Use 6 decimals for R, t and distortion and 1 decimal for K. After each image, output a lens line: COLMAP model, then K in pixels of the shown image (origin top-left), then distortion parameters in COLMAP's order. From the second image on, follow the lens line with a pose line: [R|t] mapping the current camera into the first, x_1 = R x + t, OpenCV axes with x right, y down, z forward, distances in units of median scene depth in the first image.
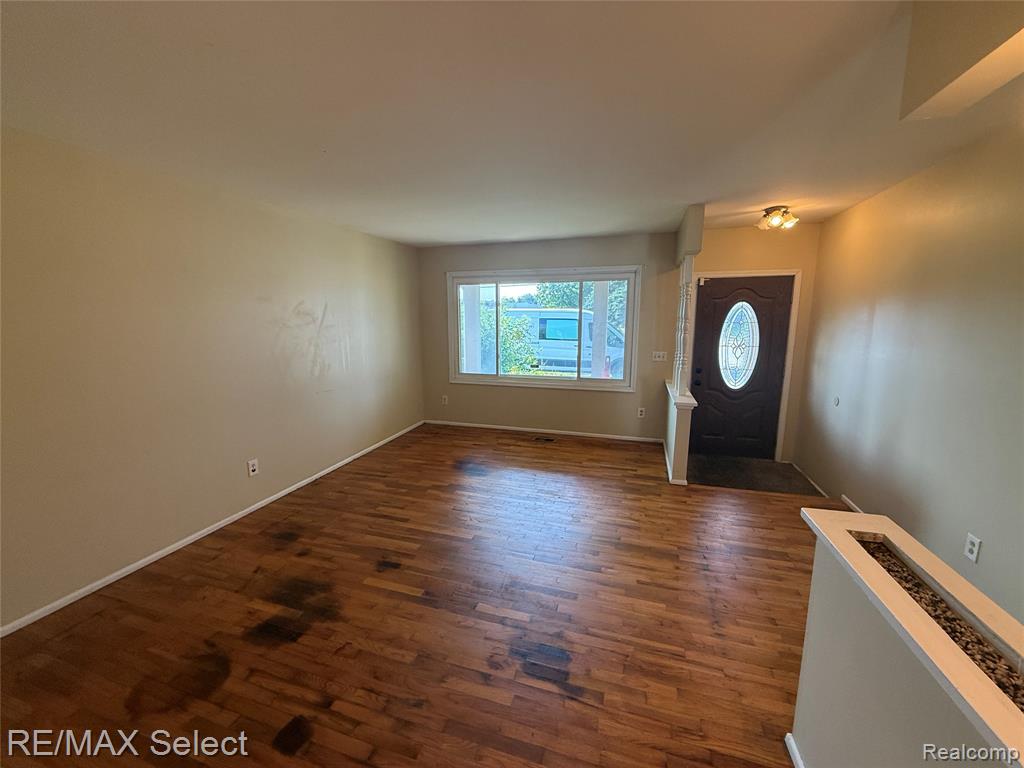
lens RADIAL K [[409.0, 0, 515.5], [0, 409.0, 384.0], [0, 0, 1]] dist [0.000996, 0.000254]
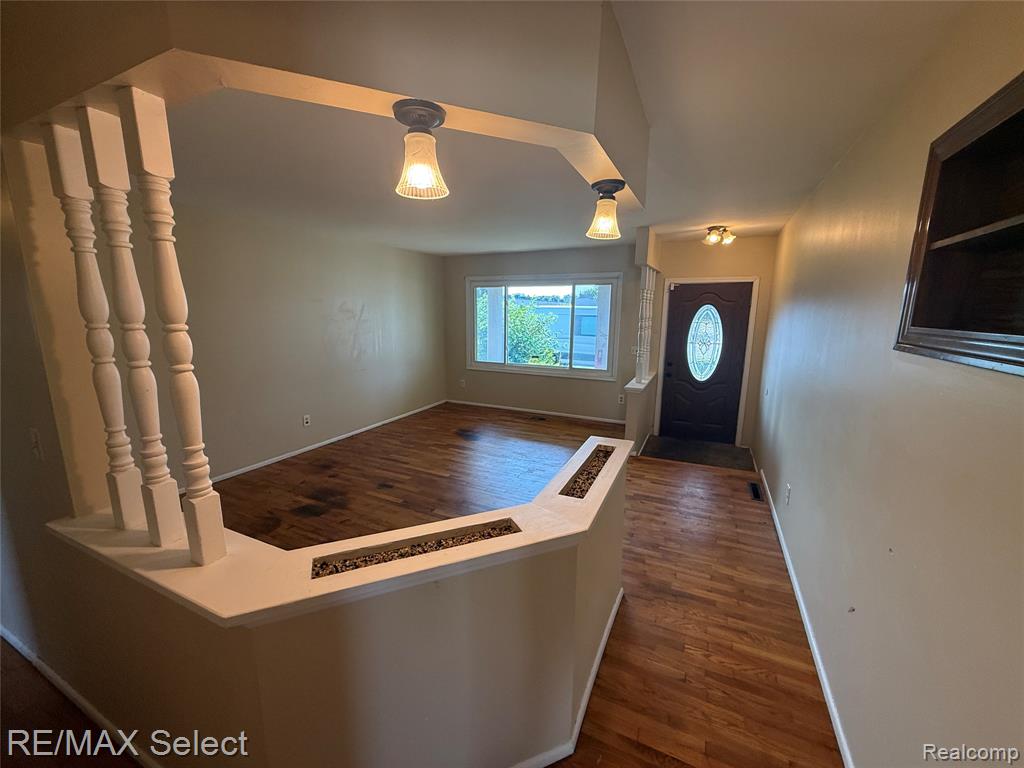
lens RADIAL K [[409.0, 0, 515.5], [0, 409.0, 384.0], [0, 0, 1]] dist [0.000996, 0.000254]
pose [[0.989108, 0.037036, -0.142457, 0.214422], [-0.035505, 0.999281, 0.013279, 0.027721], [0.142847, -0.008077, 0.989712, -0.234587]]
